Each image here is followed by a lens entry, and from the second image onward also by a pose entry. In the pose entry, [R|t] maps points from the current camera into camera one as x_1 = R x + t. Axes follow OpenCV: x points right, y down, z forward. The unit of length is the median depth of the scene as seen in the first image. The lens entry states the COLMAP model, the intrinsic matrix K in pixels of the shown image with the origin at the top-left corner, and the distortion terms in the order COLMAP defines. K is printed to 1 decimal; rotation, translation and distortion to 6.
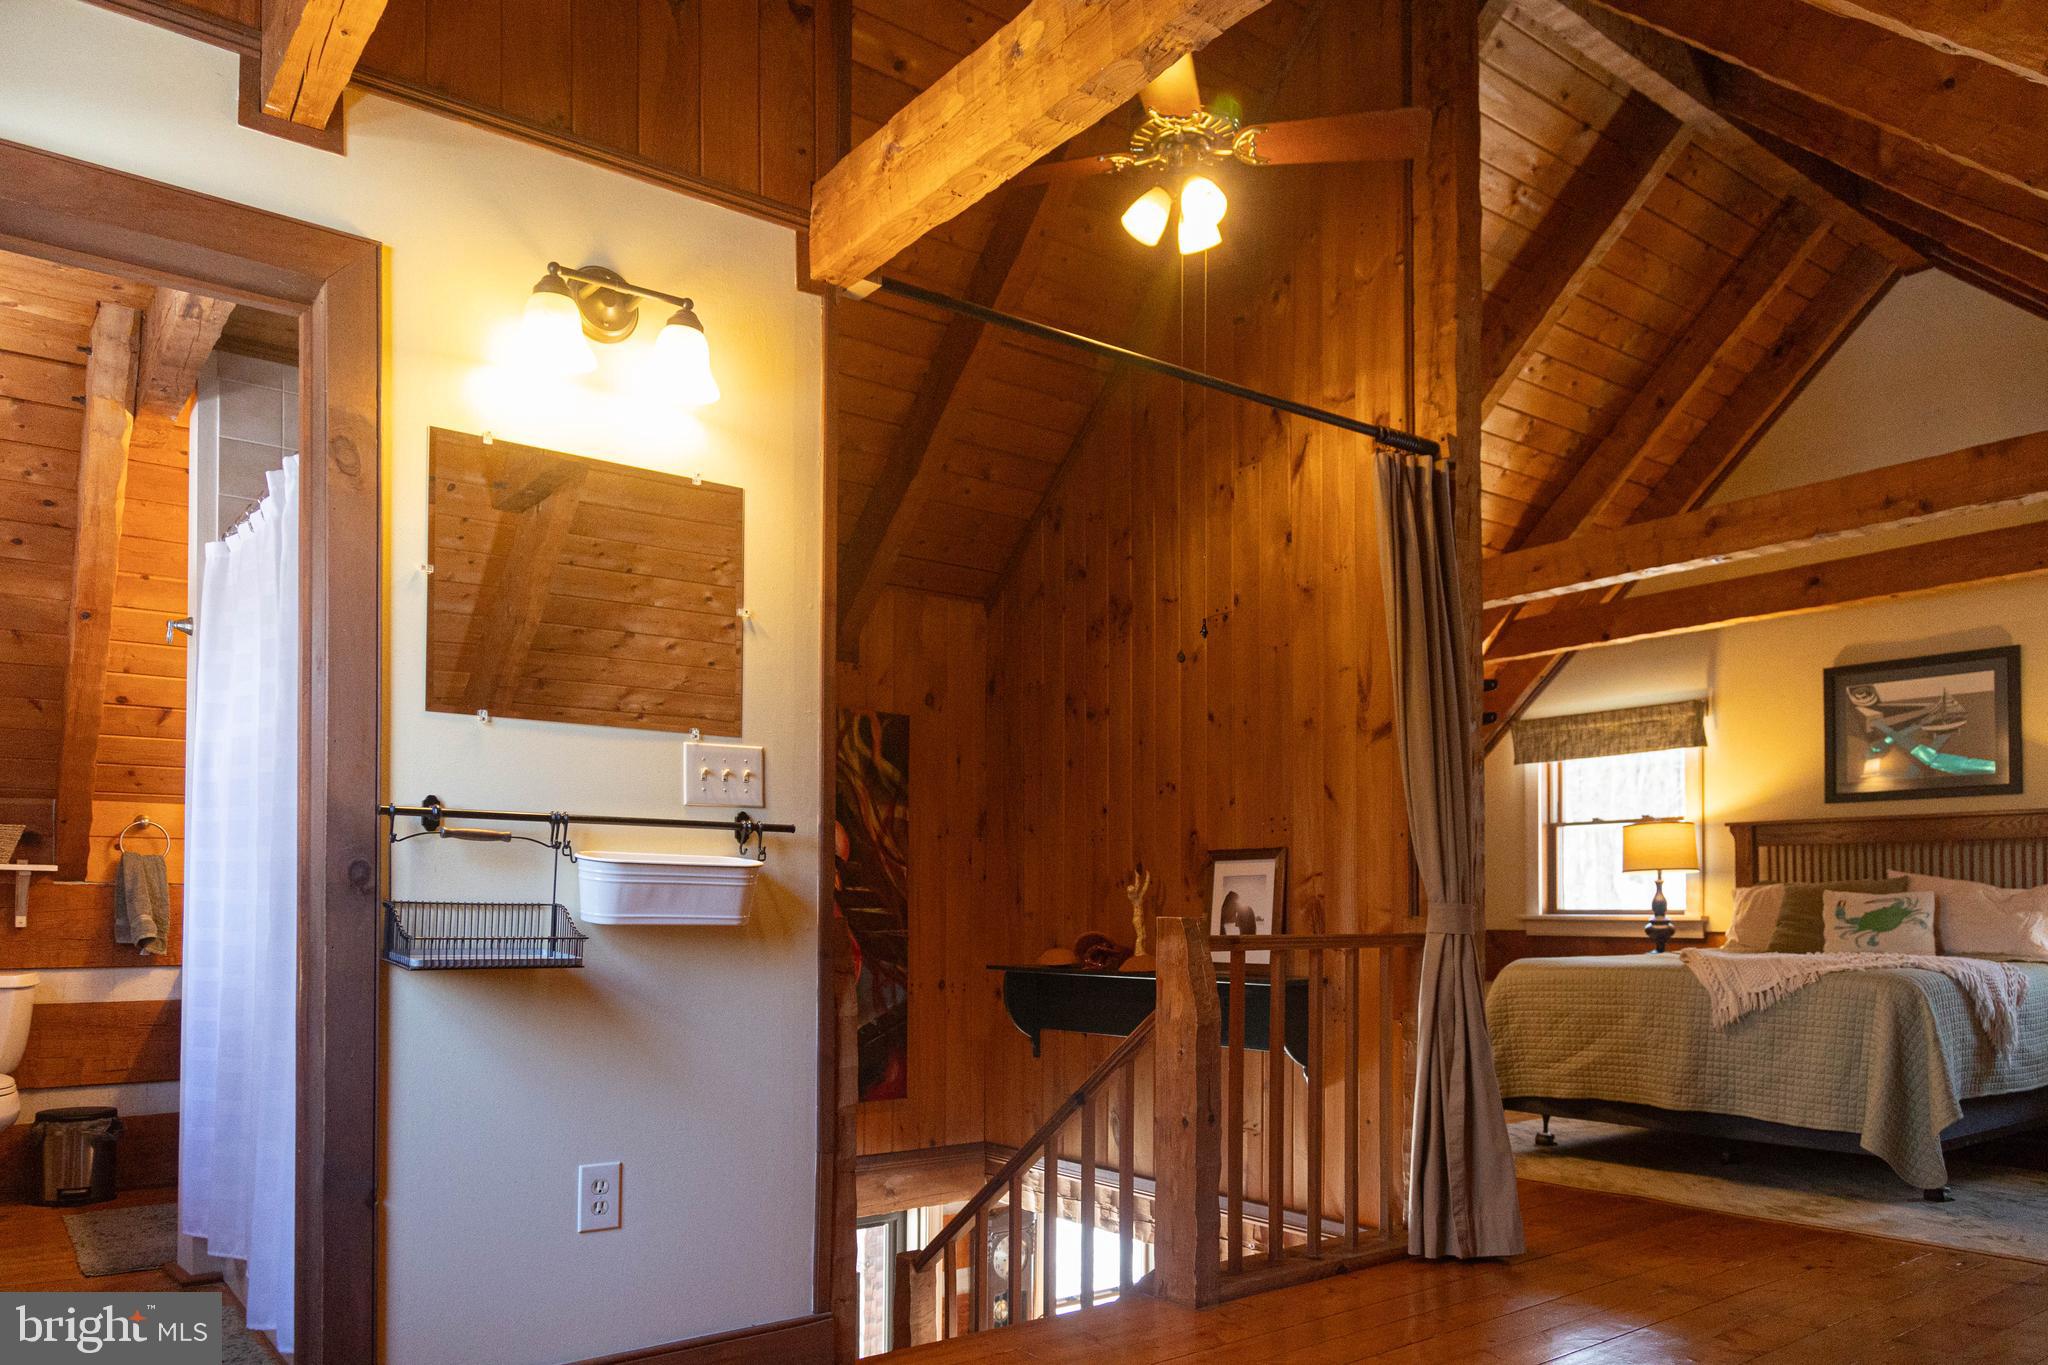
lens RADIAL K [[1352.9, 0, 1009.1], [0, 1352.9, 878.6], [0, 0, 1]] dist [0.010533, -0.004098]
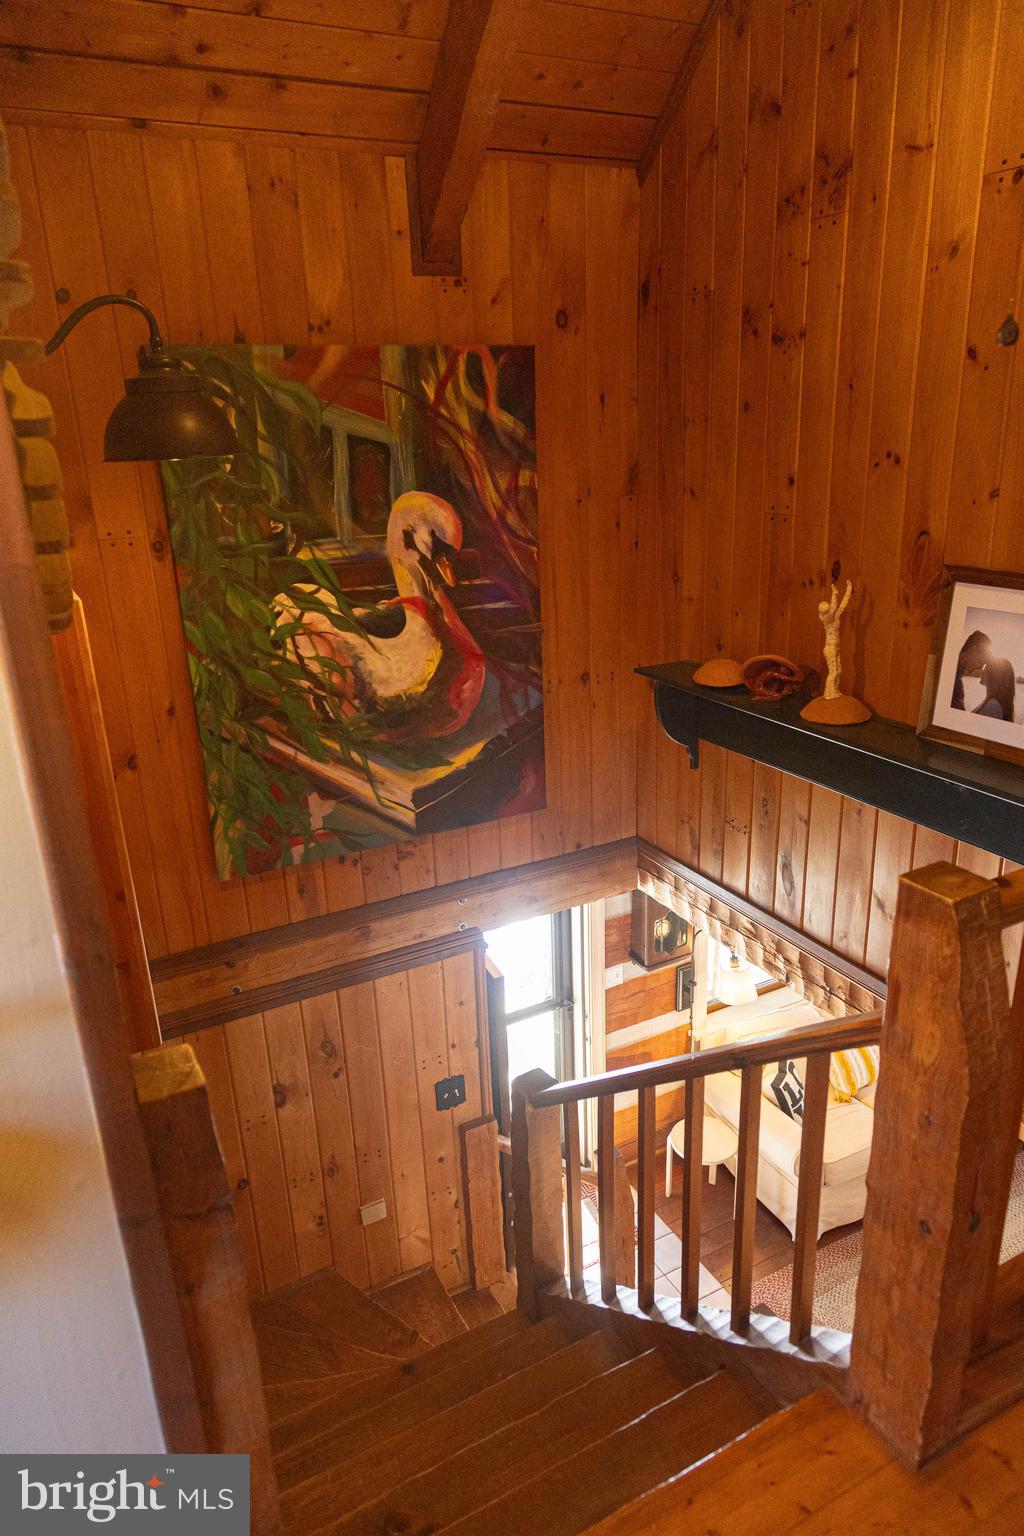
lens RADIAL K [[1014.7, 0, 518.4], [0, 1014.7, 776.4], [0, 0, 1]] dist [0.010533, -0.004098]
pose [[0.985964, 0.018021, -0.165985, 0.017927], [0.041015, 0.937550, 0.345424, -0.092940], [0.161844, -0.347384, 0.923651, 0.390597]]
